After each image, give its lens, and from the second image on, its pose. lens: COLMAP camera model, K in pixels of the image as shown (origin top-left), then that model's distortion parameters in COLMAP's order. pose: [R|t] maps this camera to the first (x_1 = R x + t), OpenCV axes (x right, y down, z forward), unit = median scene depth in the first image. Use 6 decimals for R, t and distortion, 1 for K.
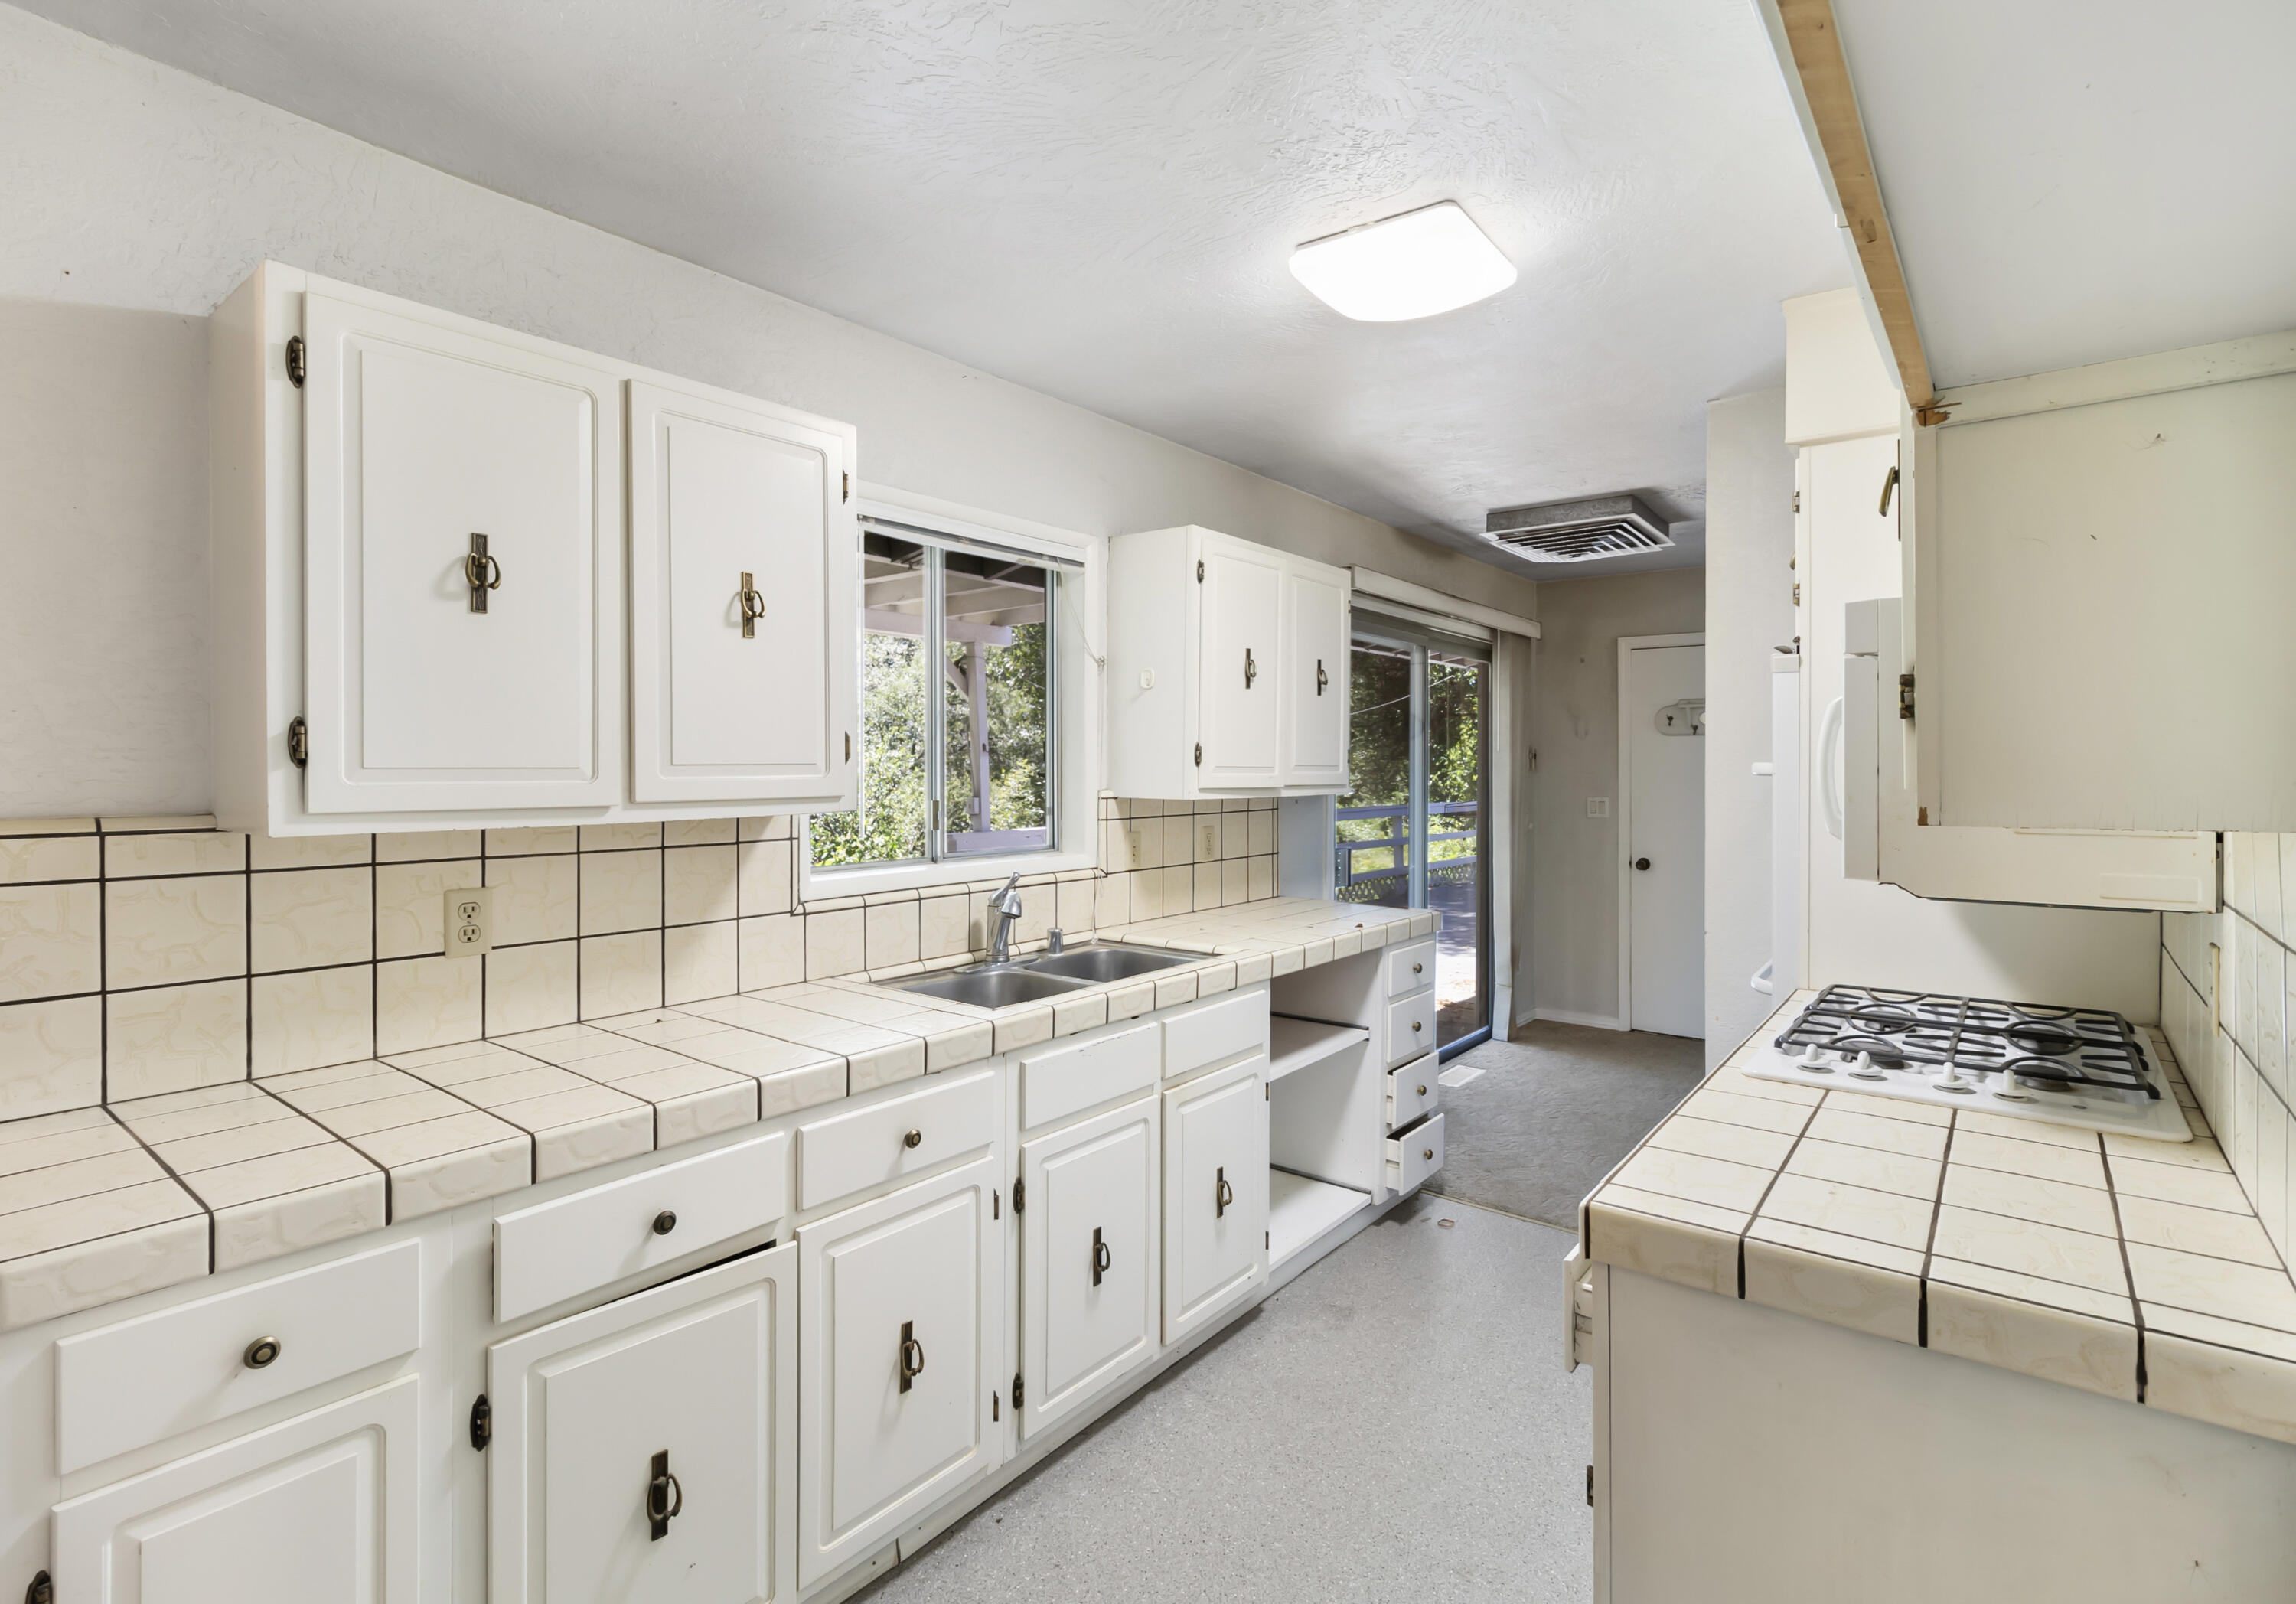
lens RADIAL K [[1095.7, 0, 1145.9], [0, 1095.7, 780.2], [0, 0, 1]] dist [0.003430, 0.000339]
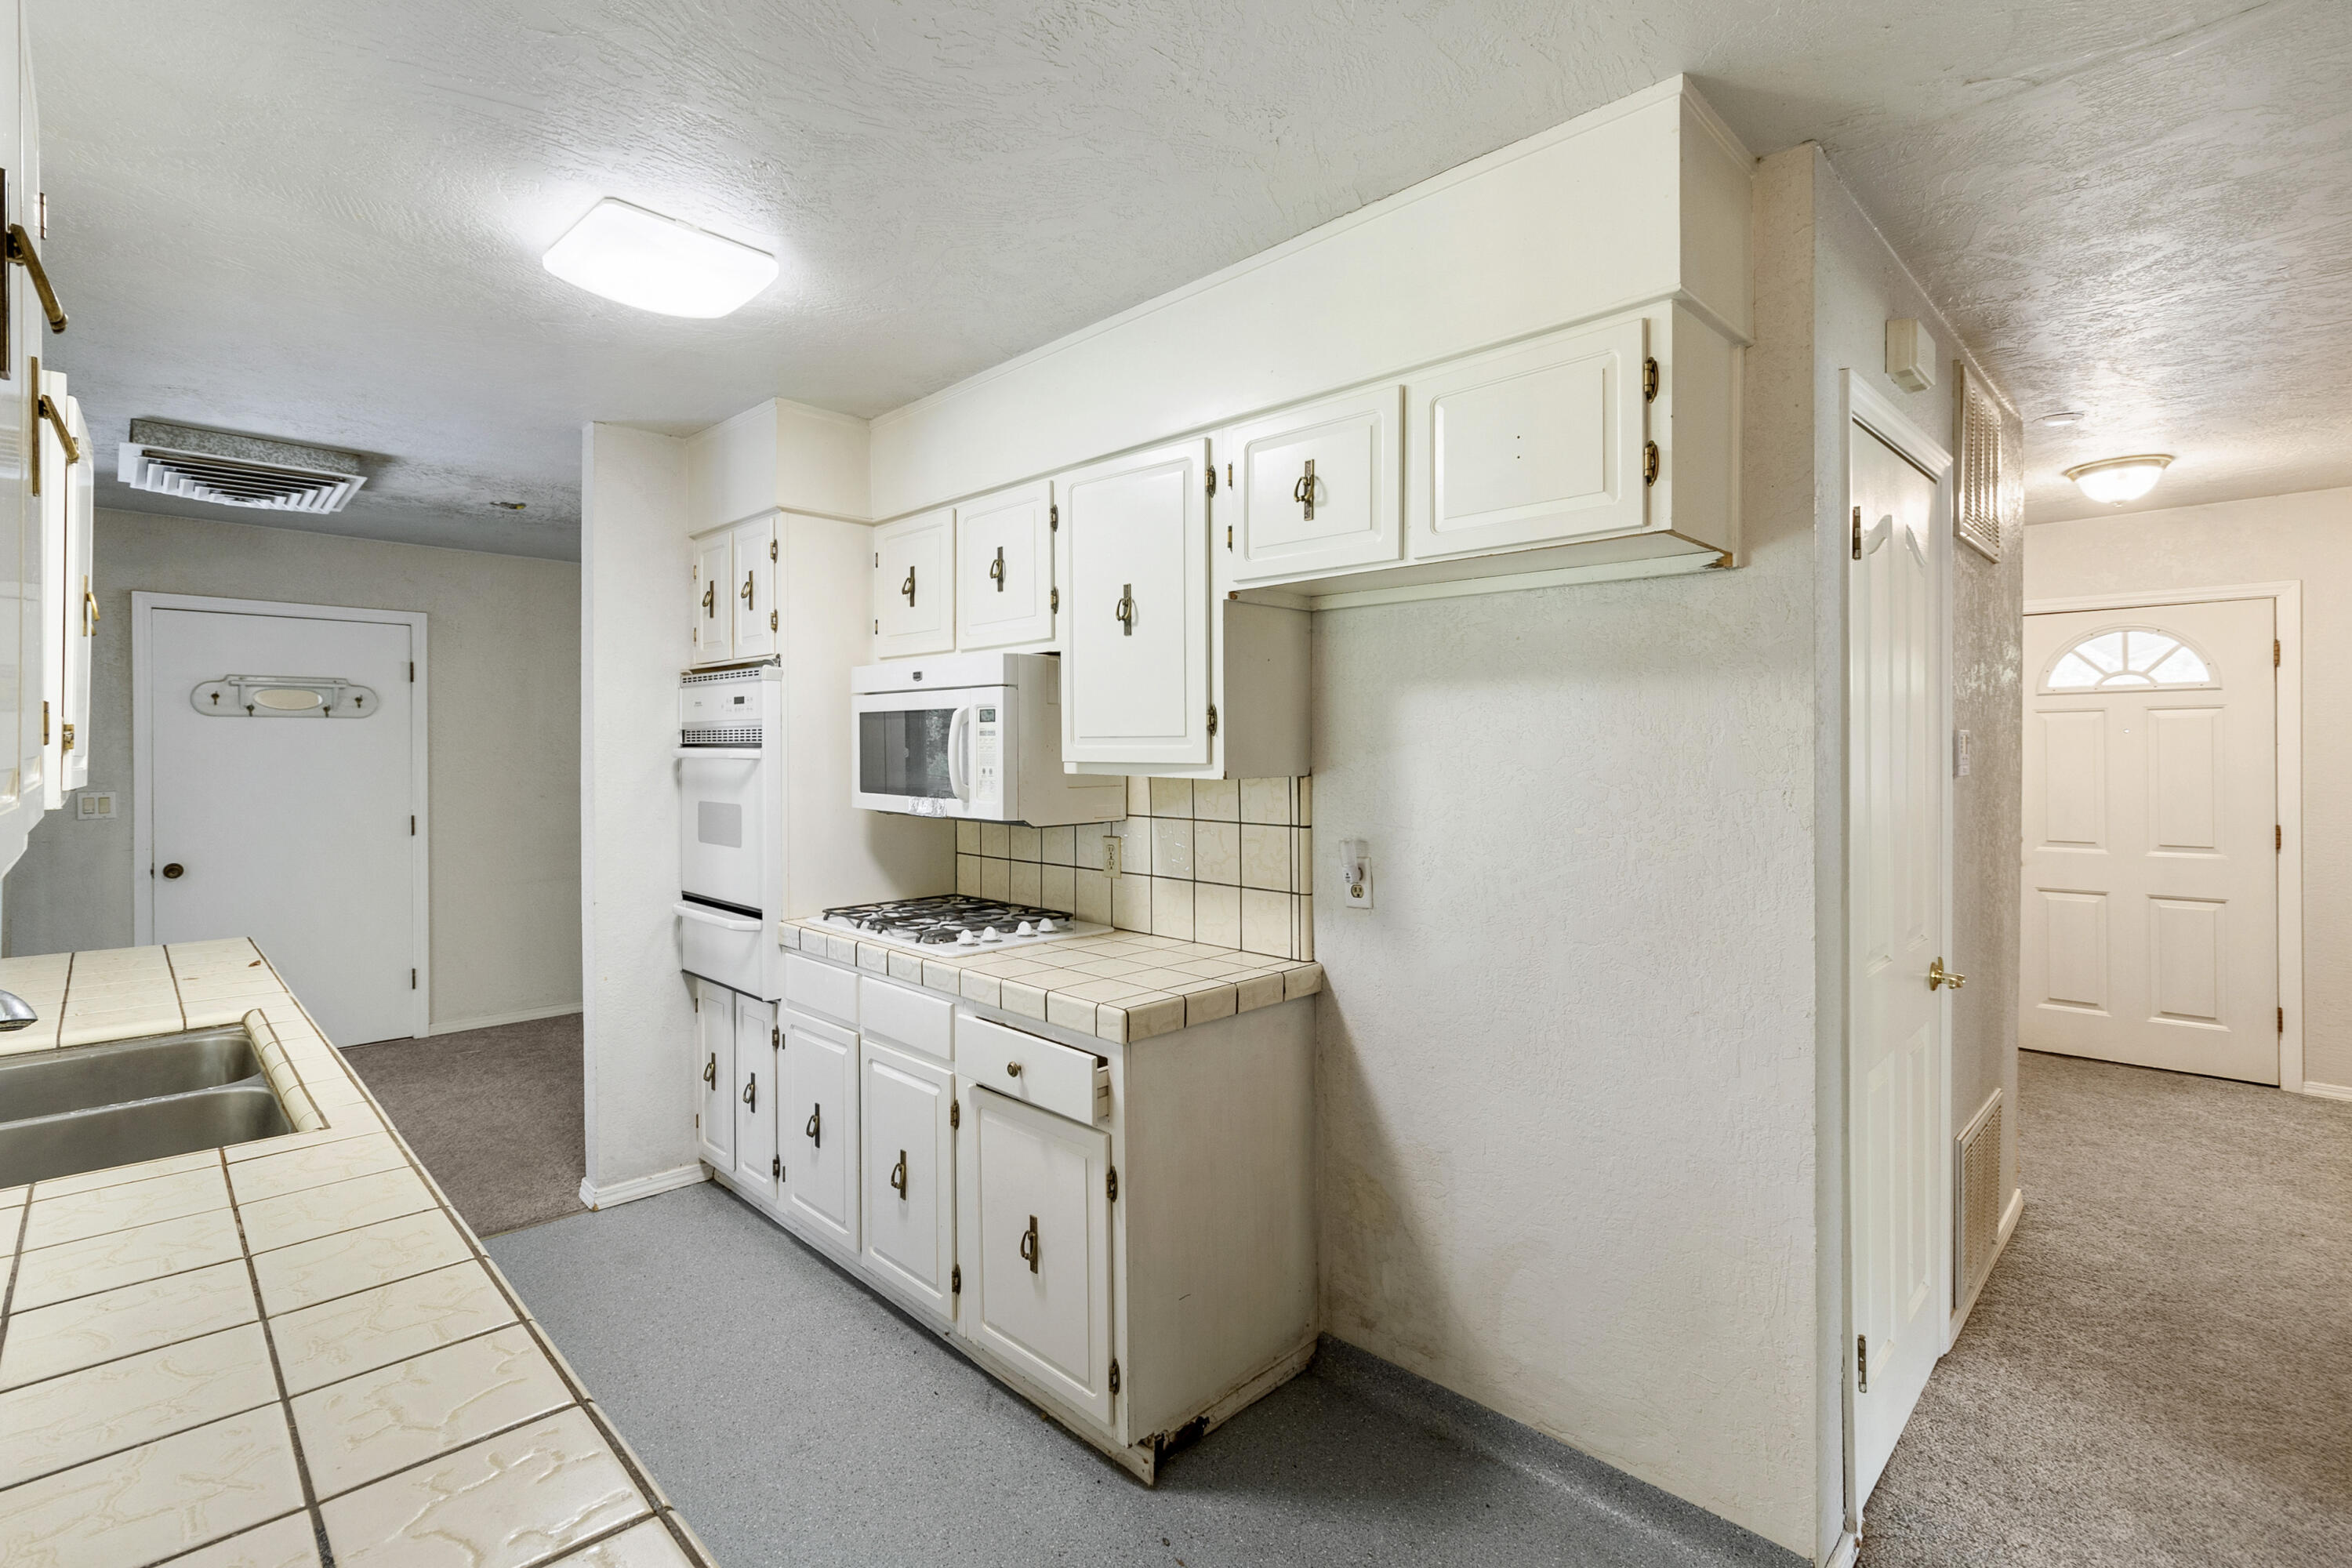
lens RADIAL K [[1080.0, 0, 1169.0], [0, 1080.0, 750.6], [0, 0, 1]] dist [-0.002715, -0.000008]
pose [[0.111113, 0.005398, 0.993793, -0.342558], [0.012001, 0.999905, -0.006774, 0.000654], [-0.993735, 0.012679, 0.111038, 0.209166]]
